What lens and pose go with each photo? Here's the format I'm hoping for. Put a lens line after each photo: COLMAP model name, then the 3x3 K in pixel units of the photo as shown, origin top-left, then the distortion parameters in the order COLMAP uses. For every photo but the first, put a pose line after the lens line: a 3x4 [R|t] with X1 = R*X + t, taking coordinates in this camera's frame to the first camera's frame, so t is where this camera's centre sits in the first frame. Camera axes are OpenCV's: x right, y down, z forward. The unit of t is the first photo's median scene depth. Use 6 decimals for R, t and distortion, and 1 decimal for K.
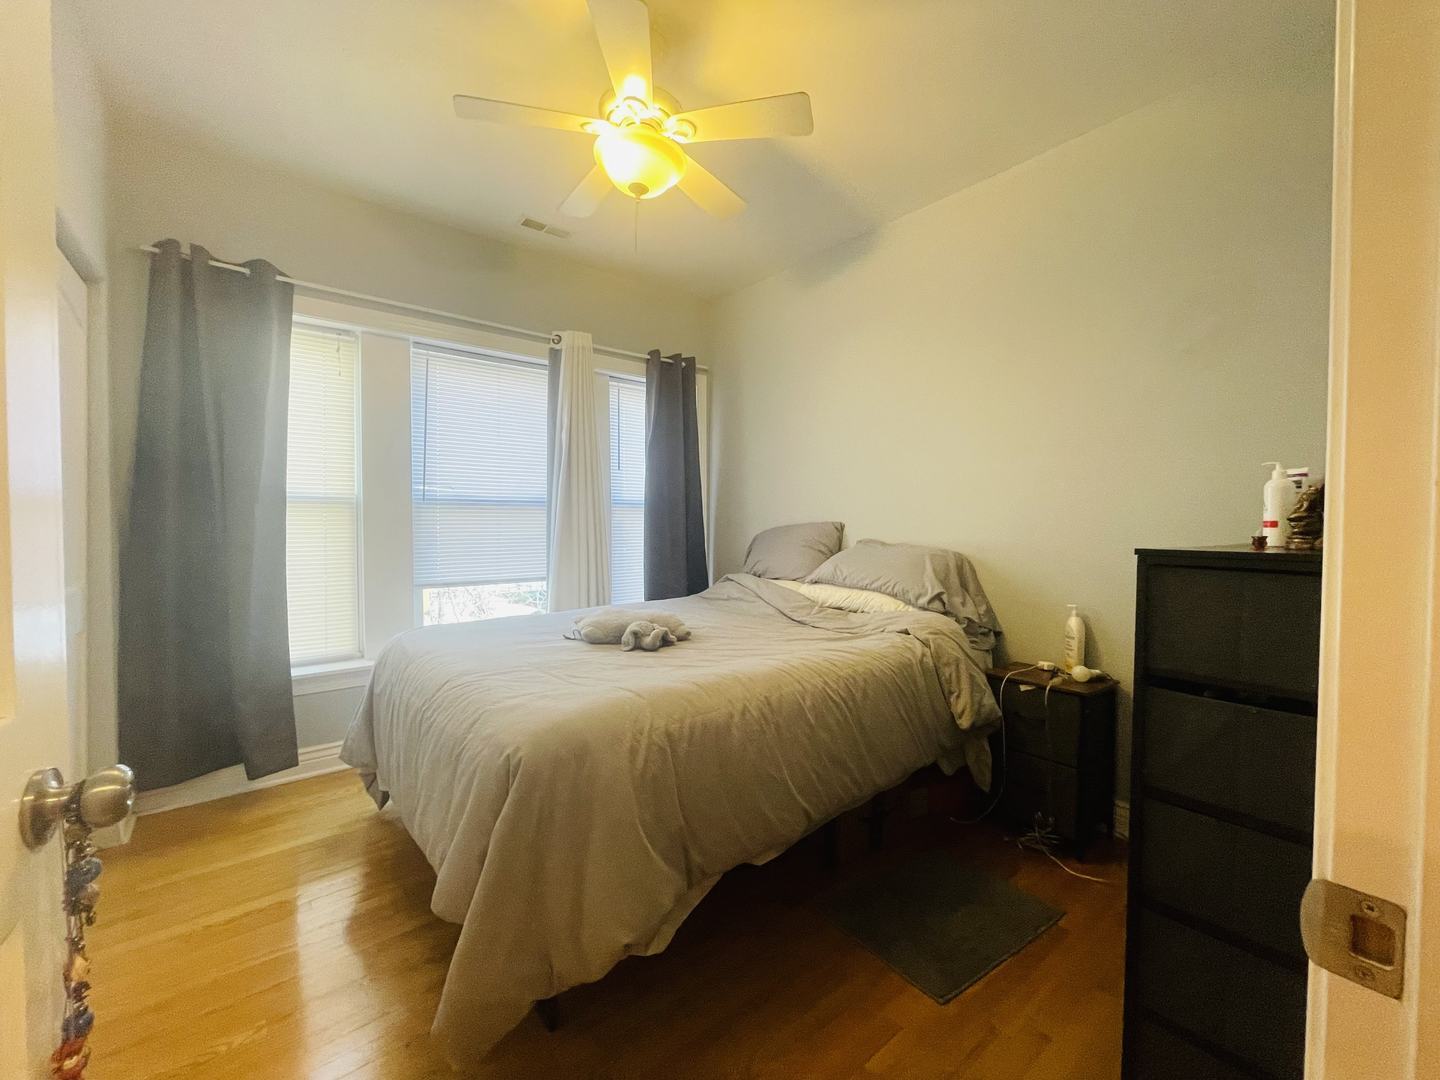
lens RADIAL K [[585.7, 0, 717.7], [0, 585.7, 533.9], [0, 0, 1]] dist [0.000161, 0.000374]
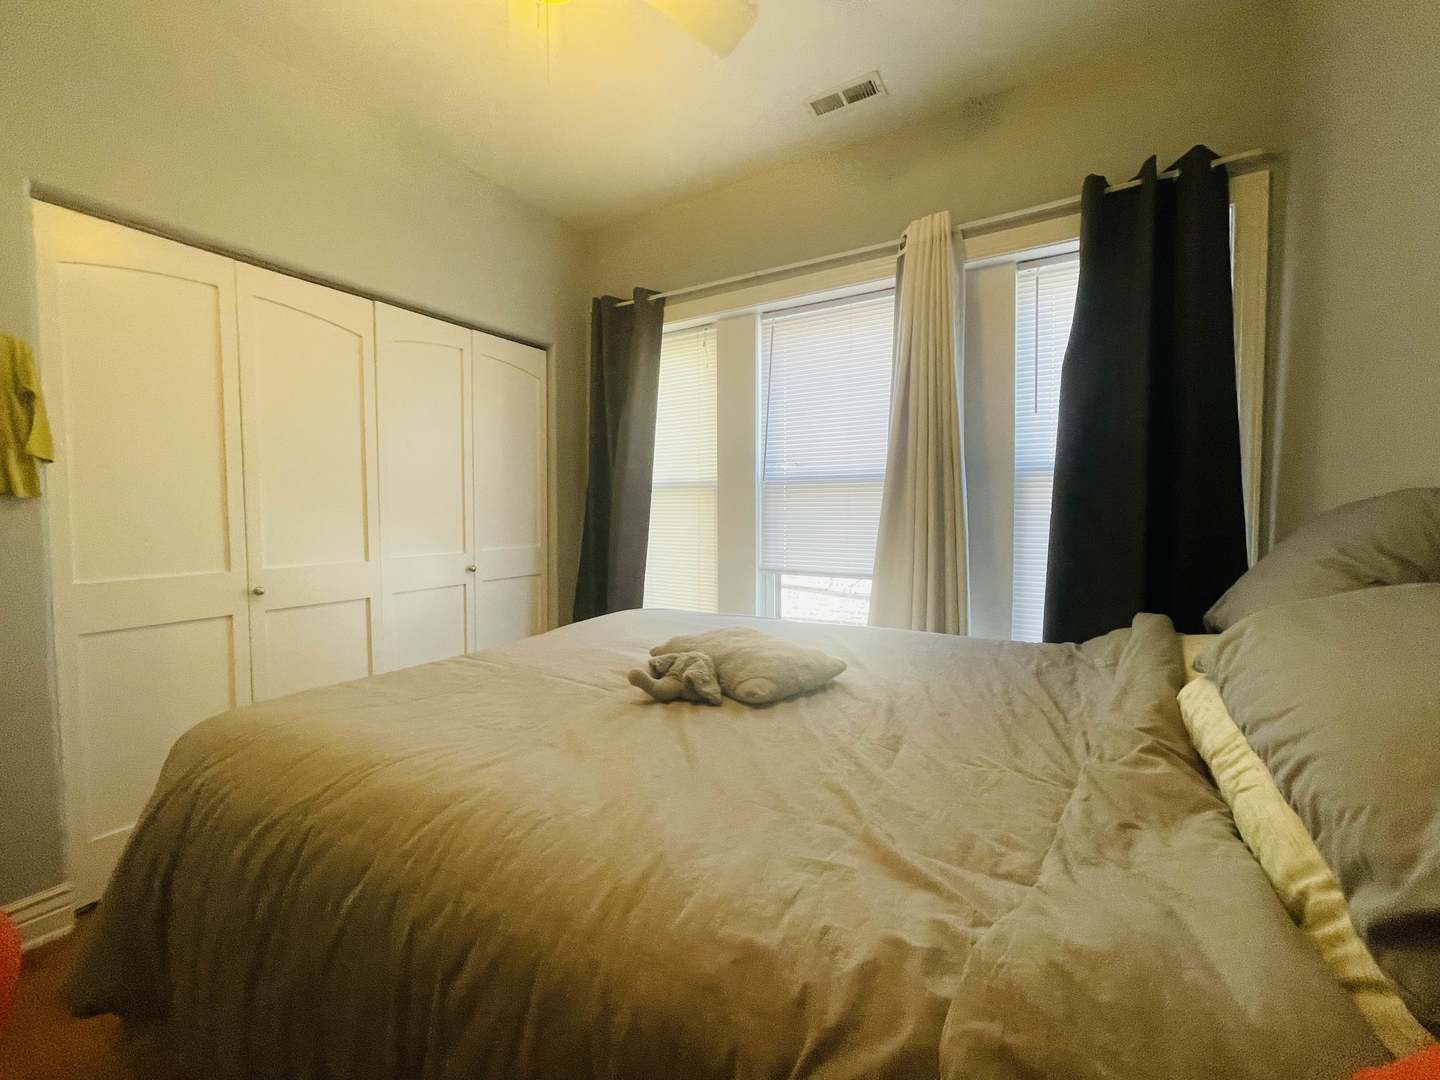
lens RADIAL K [[585.7, 0, 717.7], [0, 585.7, 533.9], [0, 0, 1]] dist [0.000161, 0.000374]
pose [[0.301621, 0.100520, -0.948114, 0.378178], [0.012635, 0.993918, 0.109396, -0.074327], [0.953344, -0.044976, 0.298516, 0.617333]]
